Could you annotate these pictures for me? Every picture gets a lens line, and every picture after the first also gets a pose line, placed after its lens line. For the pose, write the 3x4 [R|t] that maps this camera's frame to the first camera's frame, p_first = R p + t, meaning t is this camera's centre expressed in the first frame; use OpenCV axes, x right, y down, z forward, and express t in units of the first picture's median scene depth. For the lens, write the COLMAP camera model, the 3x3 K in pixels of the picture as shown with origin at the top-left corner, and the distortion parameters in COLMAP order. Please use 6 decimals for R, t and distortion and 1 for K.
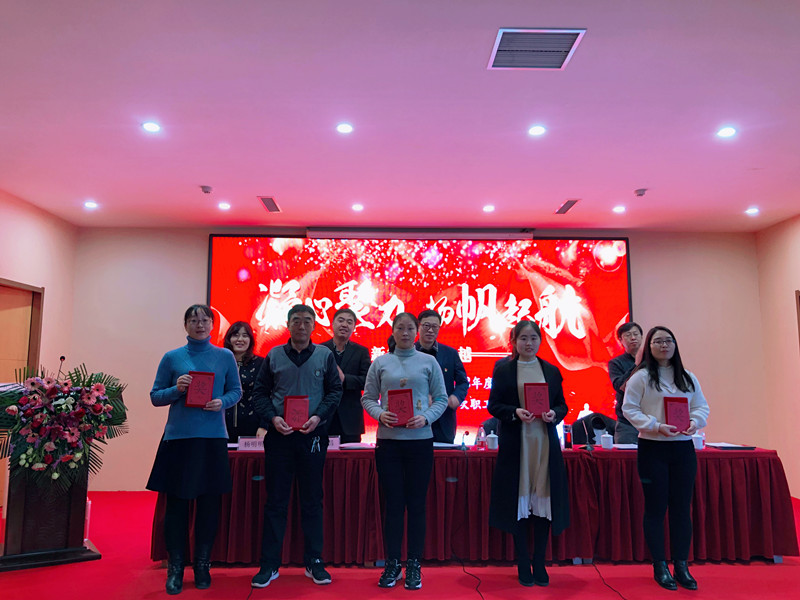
lens RADIAL K [[658.5, 0, 400.0], [0, 658.5, 301.2], [0, 0, 1]] dist [0.059391, -0.035729]
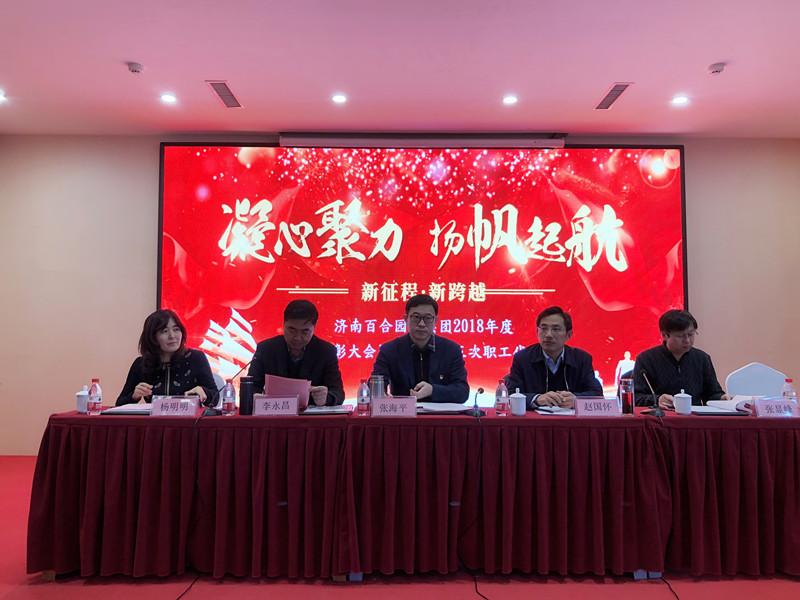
lens RADIAL K [[658.5, 0, 402.7], [0, 658.5, 301.9], [0, 0, 1]] dist [0.059391, -0.035729]
pose [[0.999933, -0.000531, -0.011593, 0.016243], [0.001396, 0.997204, 0.074716, 0.032418], [0.011521, -0.074727, 0.997137, 0.190116]]
